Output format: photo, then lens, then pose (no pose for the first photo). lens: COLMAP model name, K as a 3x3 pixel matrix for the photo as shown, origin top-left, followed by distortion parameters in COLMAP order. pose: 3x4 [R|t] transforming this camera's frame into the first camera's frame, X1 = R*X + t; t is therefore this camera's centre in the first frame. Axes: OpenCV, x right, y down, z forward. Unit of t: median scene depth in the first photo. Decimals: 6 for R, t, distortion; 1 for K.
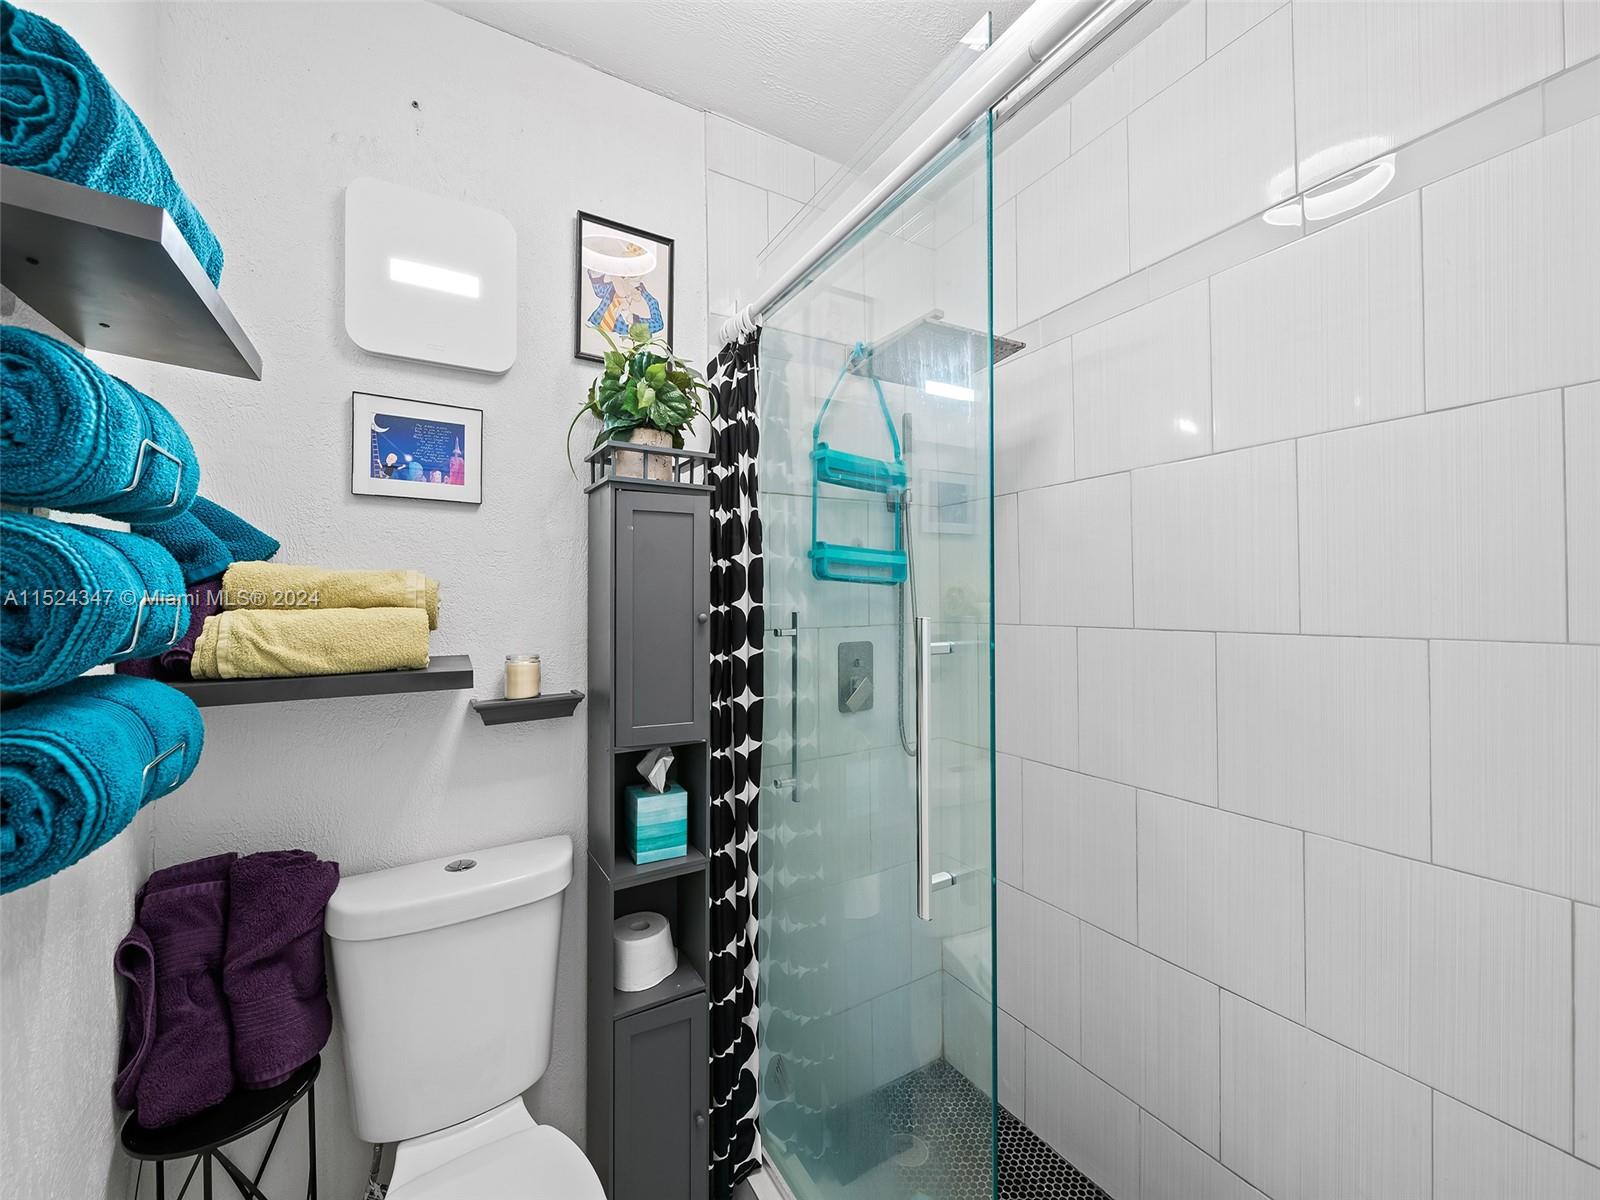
lens RADIAL K [[634.5, 0, 800.0], [0, 634.5, 600.0], [0, 0, 1]] dist [0.003561, -0.003036]
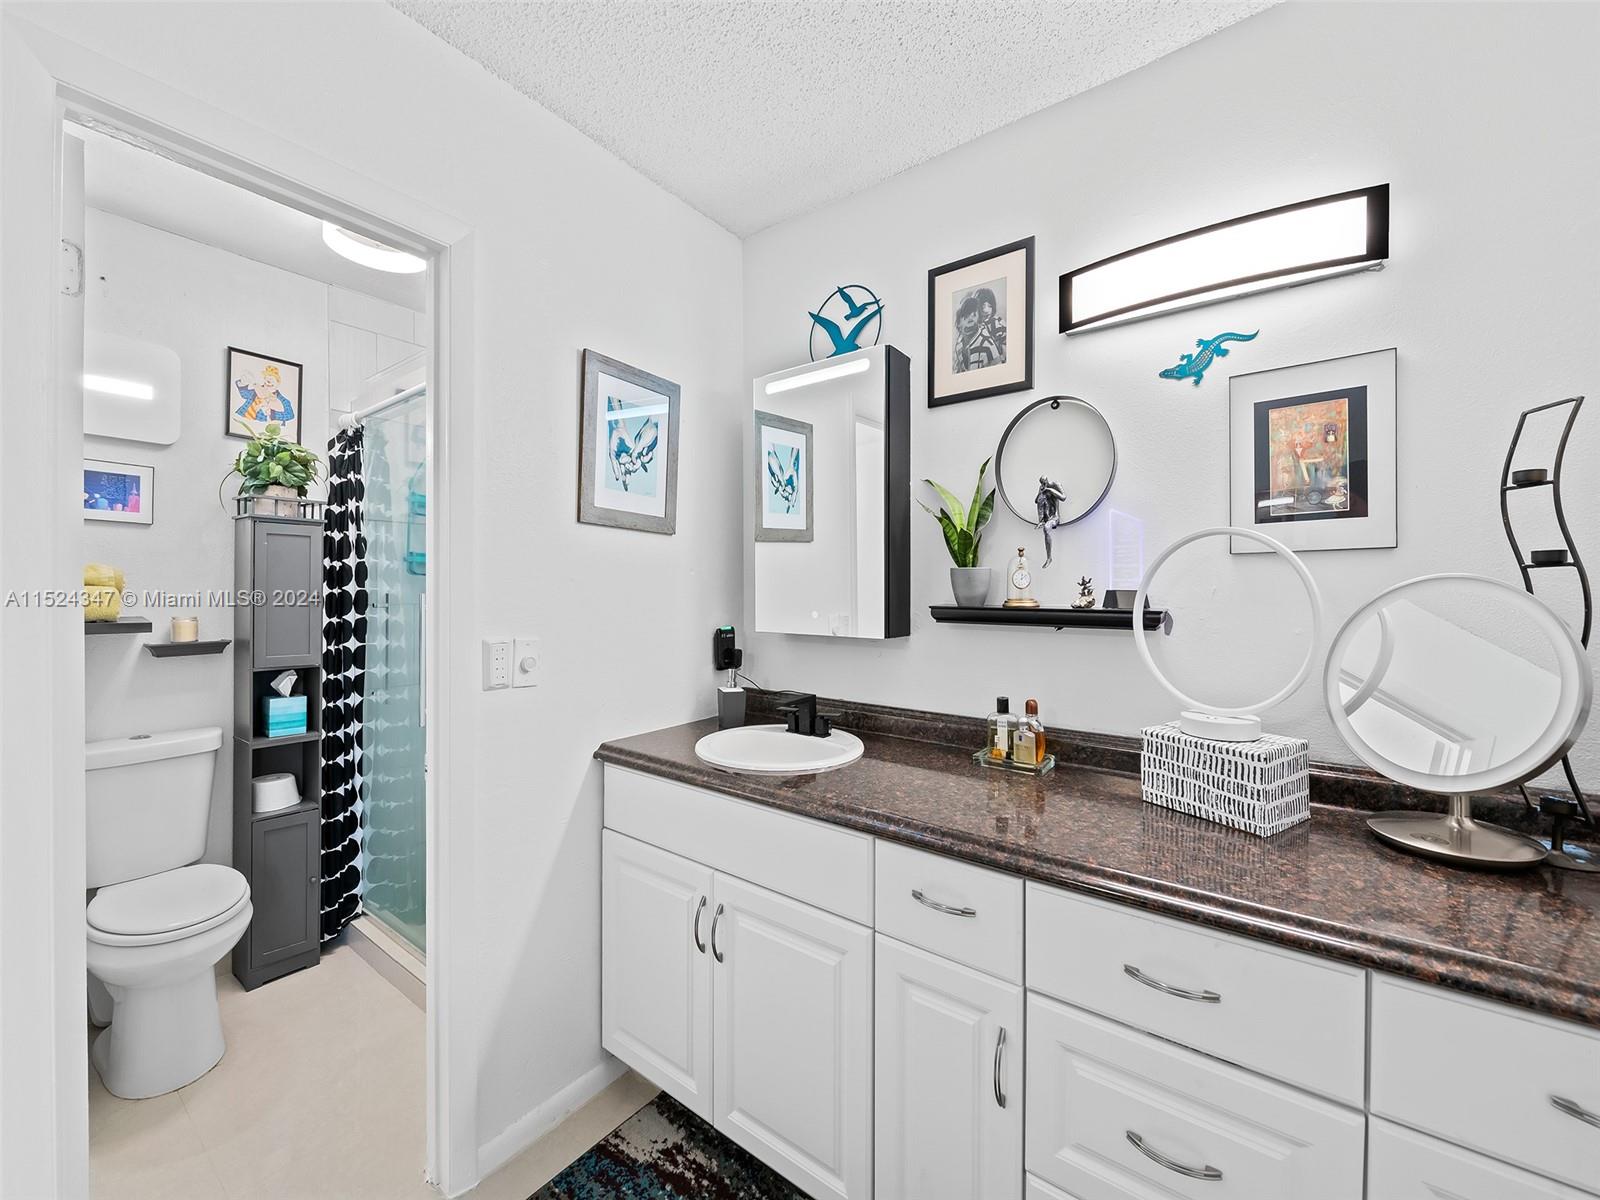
lens RADIAL K [[634.5, 0, 800.0], [0, 634.5, 600.0], [0, 0, 1]] dist [0.003561, -0.003036]
pose [[0.920850, 0.007771, 0.389840, 0.363419], [-0.011982, 0.999893, 0.008370, 0.009471], [-0.389733, -0.012379, 0.920845, -1.055673]]
